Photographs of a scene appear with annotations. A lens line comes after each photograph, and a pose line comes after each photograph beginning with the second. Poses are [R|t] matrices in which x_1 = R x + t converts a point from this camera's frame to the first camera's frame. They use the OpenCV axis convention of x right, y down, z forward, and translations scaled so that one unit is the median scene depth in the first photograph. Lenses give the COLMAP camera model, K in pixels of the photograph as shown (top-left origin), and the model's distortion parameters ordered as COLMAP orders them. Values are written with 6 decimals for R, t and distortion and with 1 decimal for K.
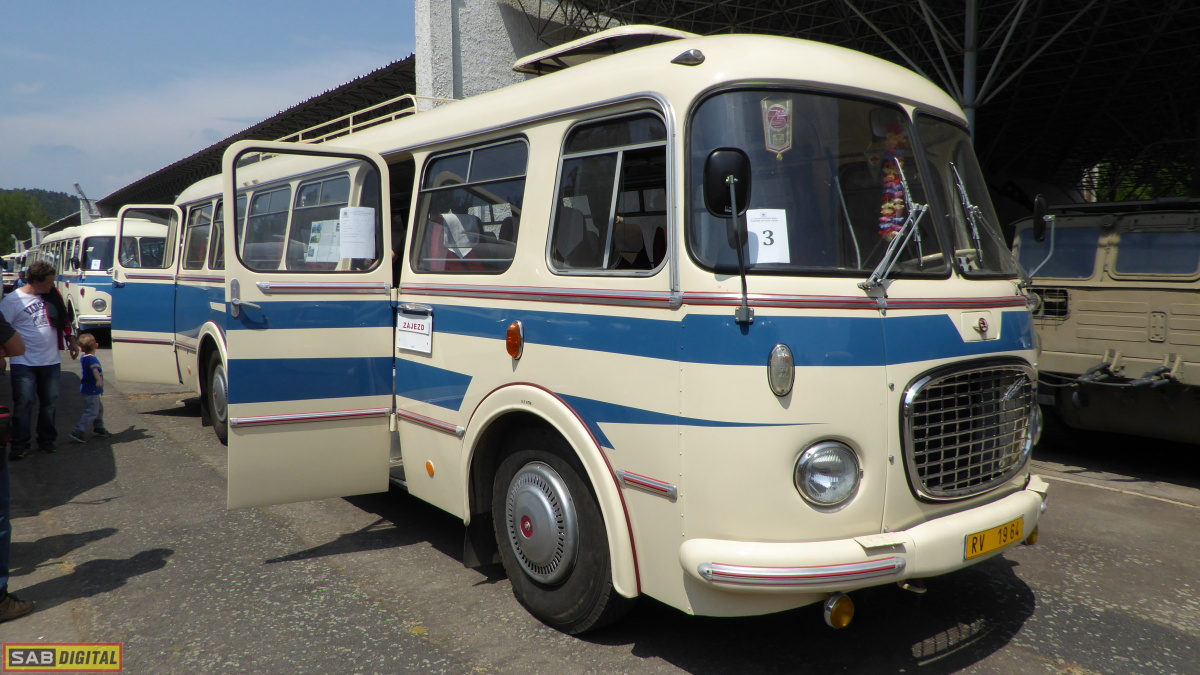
lens RADIAL K [[896.6, 0, 590.0], [0, 896.6, 337.4], [0, 0, 1]] dist [-0.027169, 0.004812]
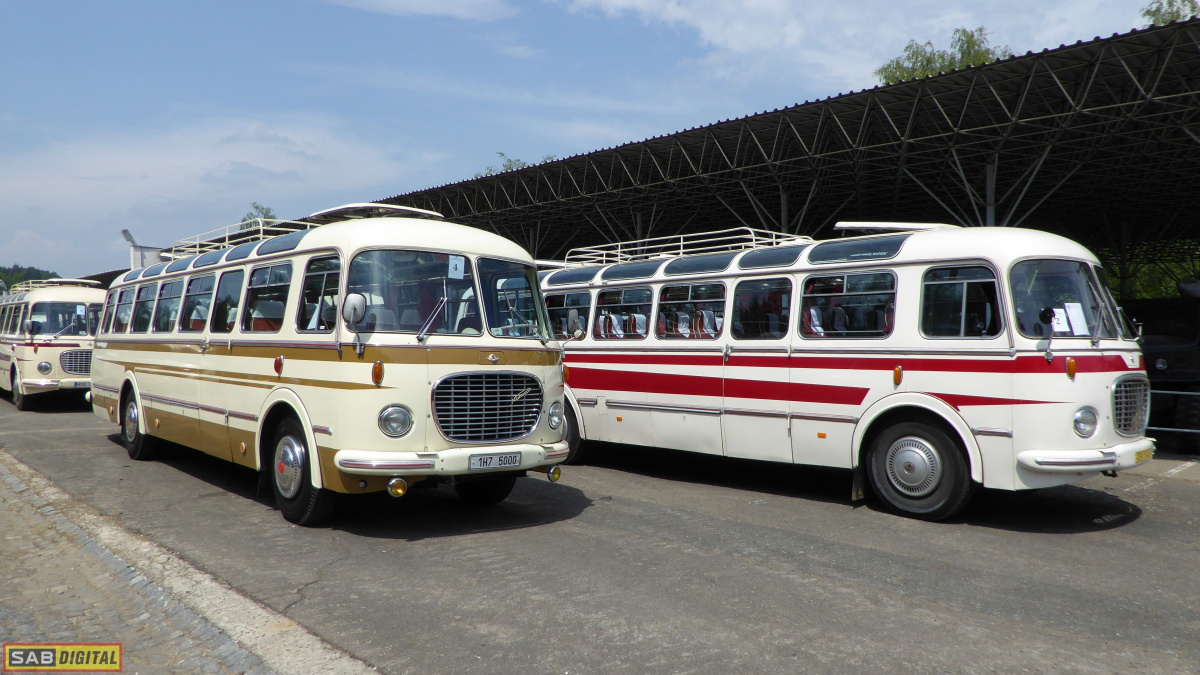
lens RADIAL K [[896.6, 0, 592.3], [0, 896.6, 341.0], [0, 0, 1]] dist [-0.027169, 0.004812]
pose [[0.994394, -0.002083, 0.105718, -1.111097], [0.009315, 0.997644, -0.067961, 0.074218], [-0.105328, 0.068565, 0.992071, -1.059565]]
